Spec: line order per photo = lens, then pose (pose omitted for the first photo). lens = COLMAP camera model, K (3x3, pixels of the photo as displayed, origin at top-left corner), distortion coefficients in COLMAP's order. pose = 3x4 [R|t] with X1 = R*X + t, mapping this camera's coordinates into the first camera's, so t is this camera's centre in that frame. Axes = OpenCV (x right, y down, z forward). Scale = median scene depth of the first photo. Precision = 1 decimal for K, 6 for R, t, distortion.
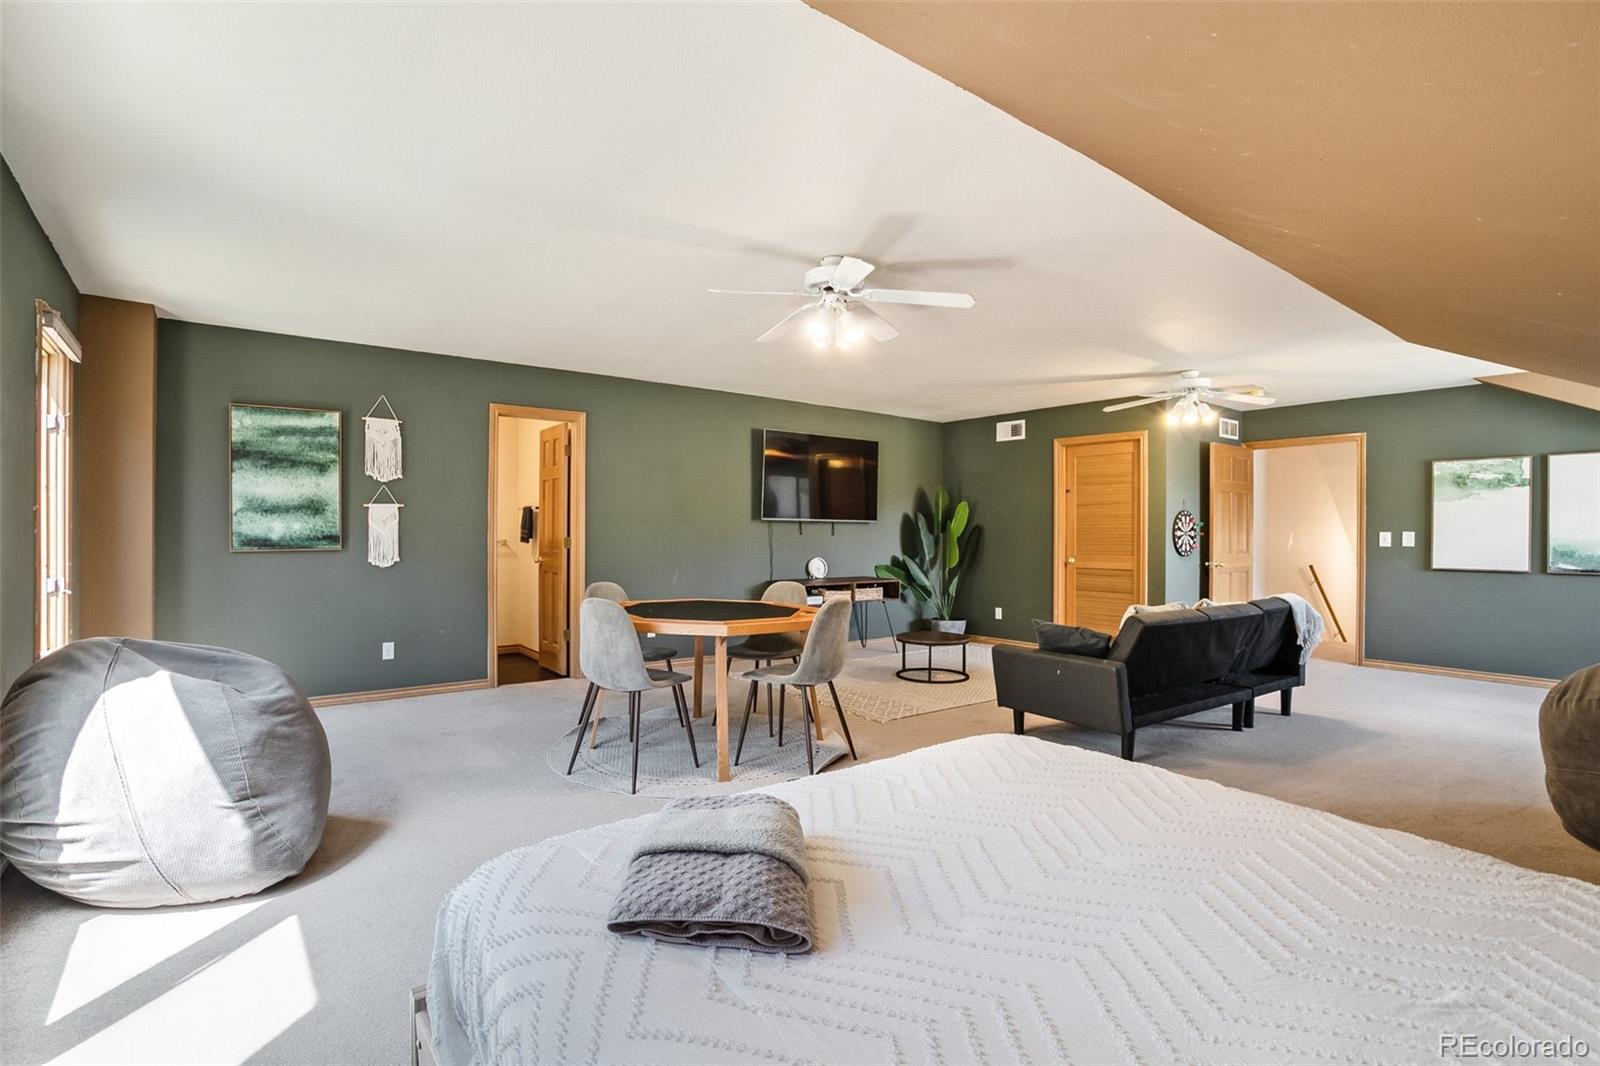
lens RADIAL K [[759.2, 0, 800.0], [0, 759.2, 533.0], [0, 0, 1]] dist [-0.039258, 0.023034]
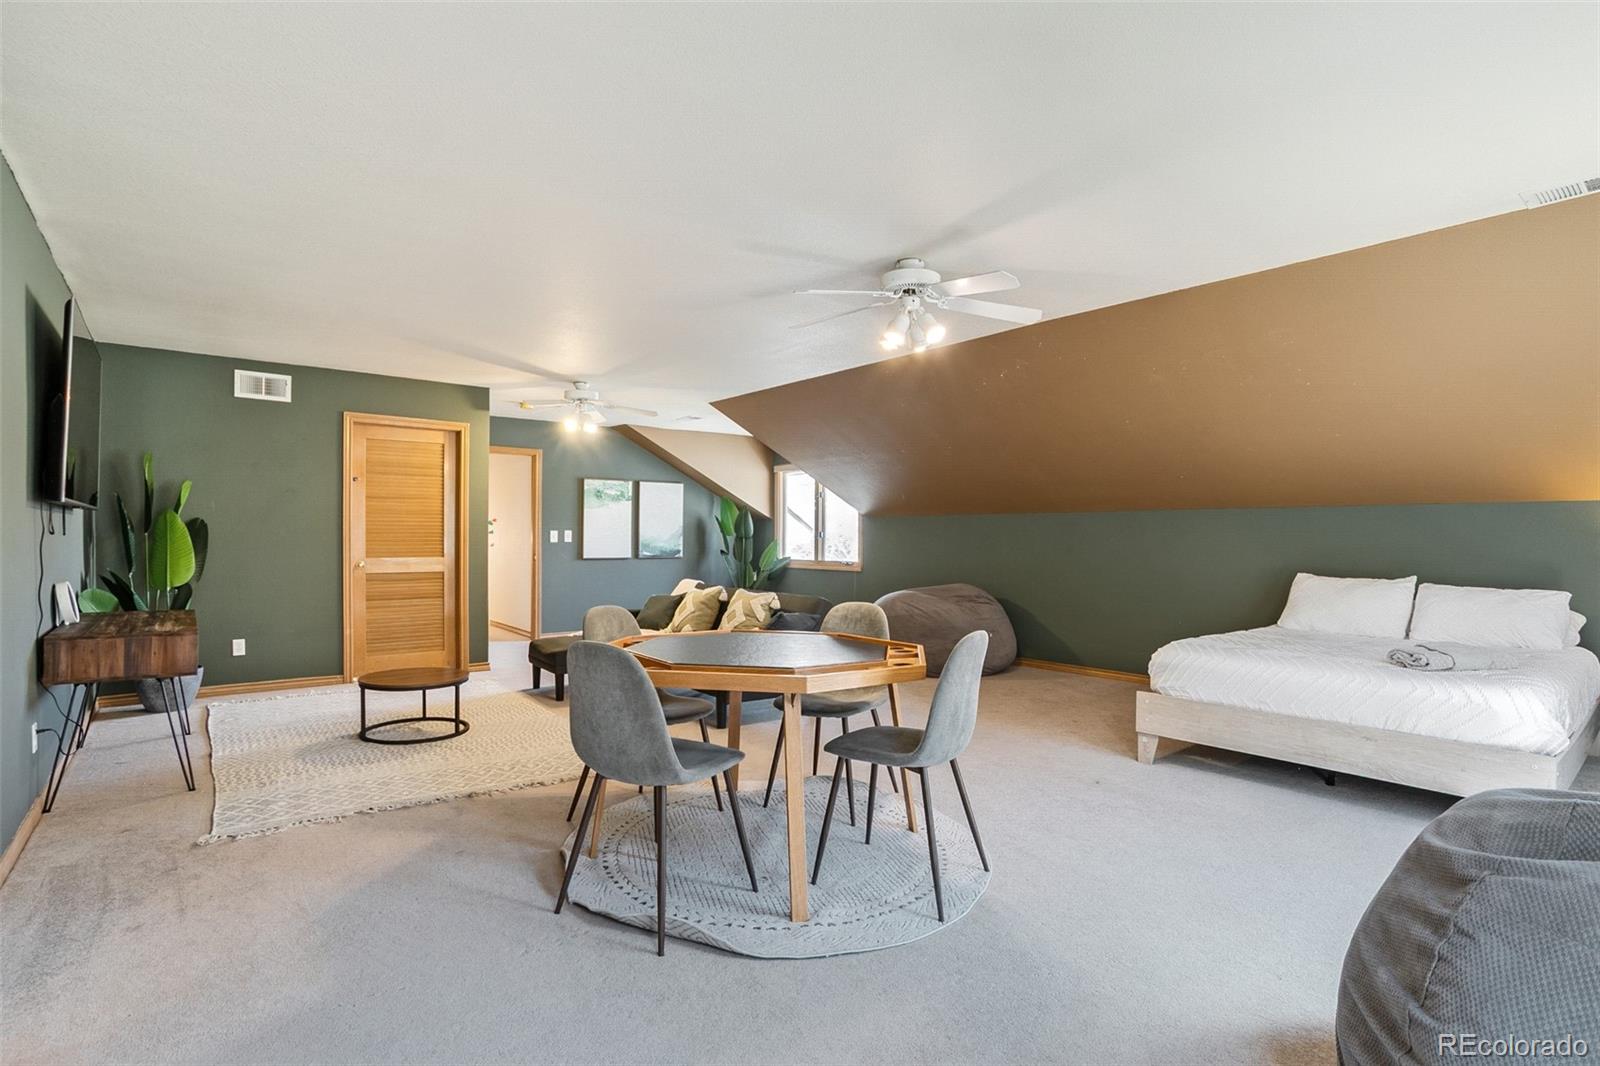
lens RADIAL K [[759.2, 0, 800.0], [0, 759.2, 533.0], [0, 0, 1]] dist [-0.039258, 0.023034]
pose [[0.016038, -0.002141, 0.999869, -0.500302], [-0.007973, 0.999966, 0.002269, -0.003979], [-0.999840, -0.008008, 0.016021, 0.588081]]
